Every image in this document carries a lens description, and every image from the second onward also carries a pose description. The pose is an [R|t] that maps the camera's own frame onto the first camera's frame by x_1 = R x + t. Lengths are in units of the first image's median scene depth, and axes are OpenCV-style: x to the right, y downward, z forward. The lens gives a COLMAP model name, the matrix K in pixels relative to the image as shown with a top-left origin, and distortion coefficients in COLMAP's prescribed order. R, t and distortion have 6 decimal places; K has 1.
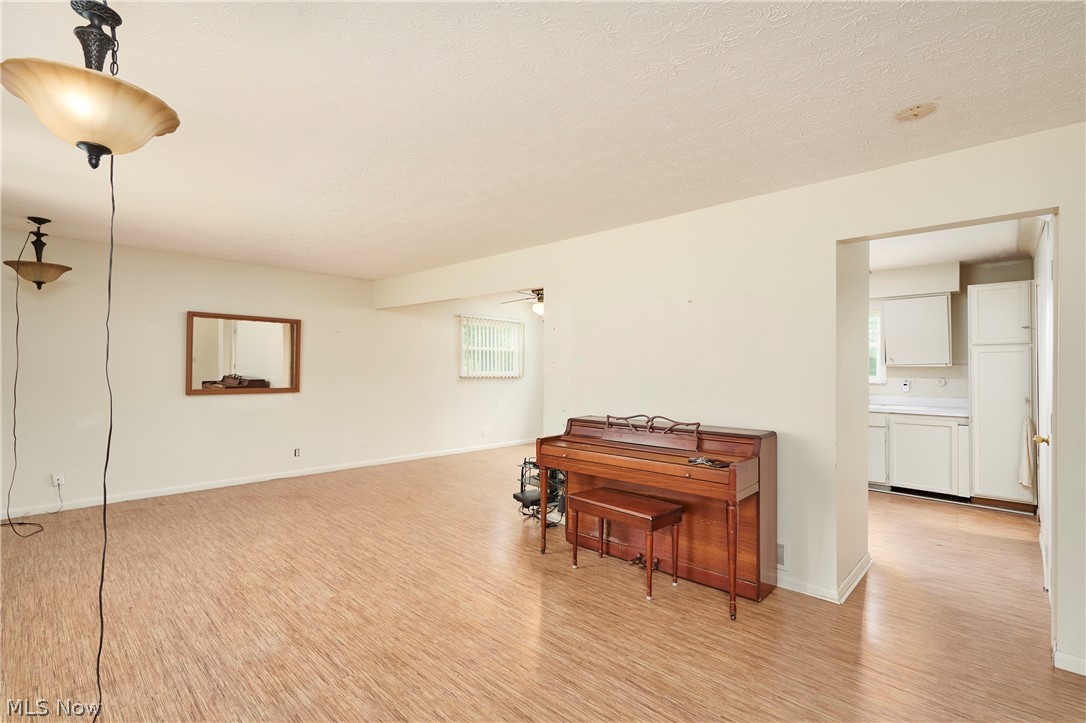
lens RADIAL K [[510.9, 0, 543.0], [0, 510.9, 361.5], [0, 0, 1]] dist [0.001642, -0.000213]
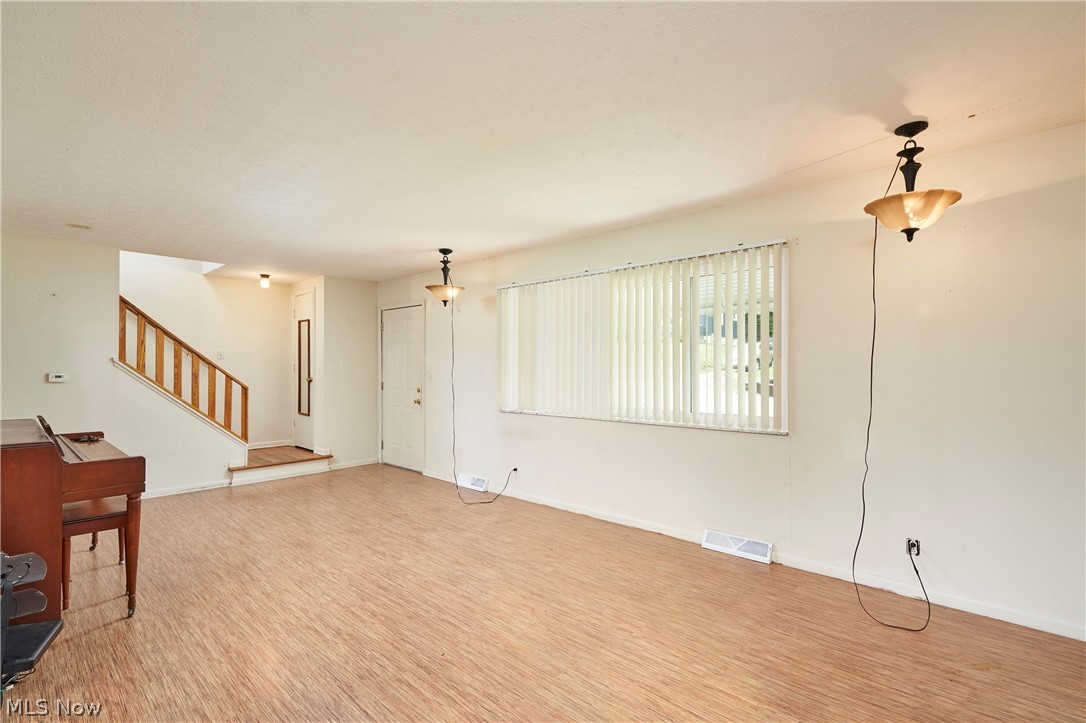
lens RADIAL K [[510.9, 0, 543.0], [0, 510.9, 361.5], [0, 0, 1]] dist [0.001642, -0.000213]
pose [[-0.999856, -0.007922, -0.015009, -0.642926], [-0.007687, 0.999848, -0.015673, 0.020898], [0.015131, -0.015555, -0.999765, 1.949289]]
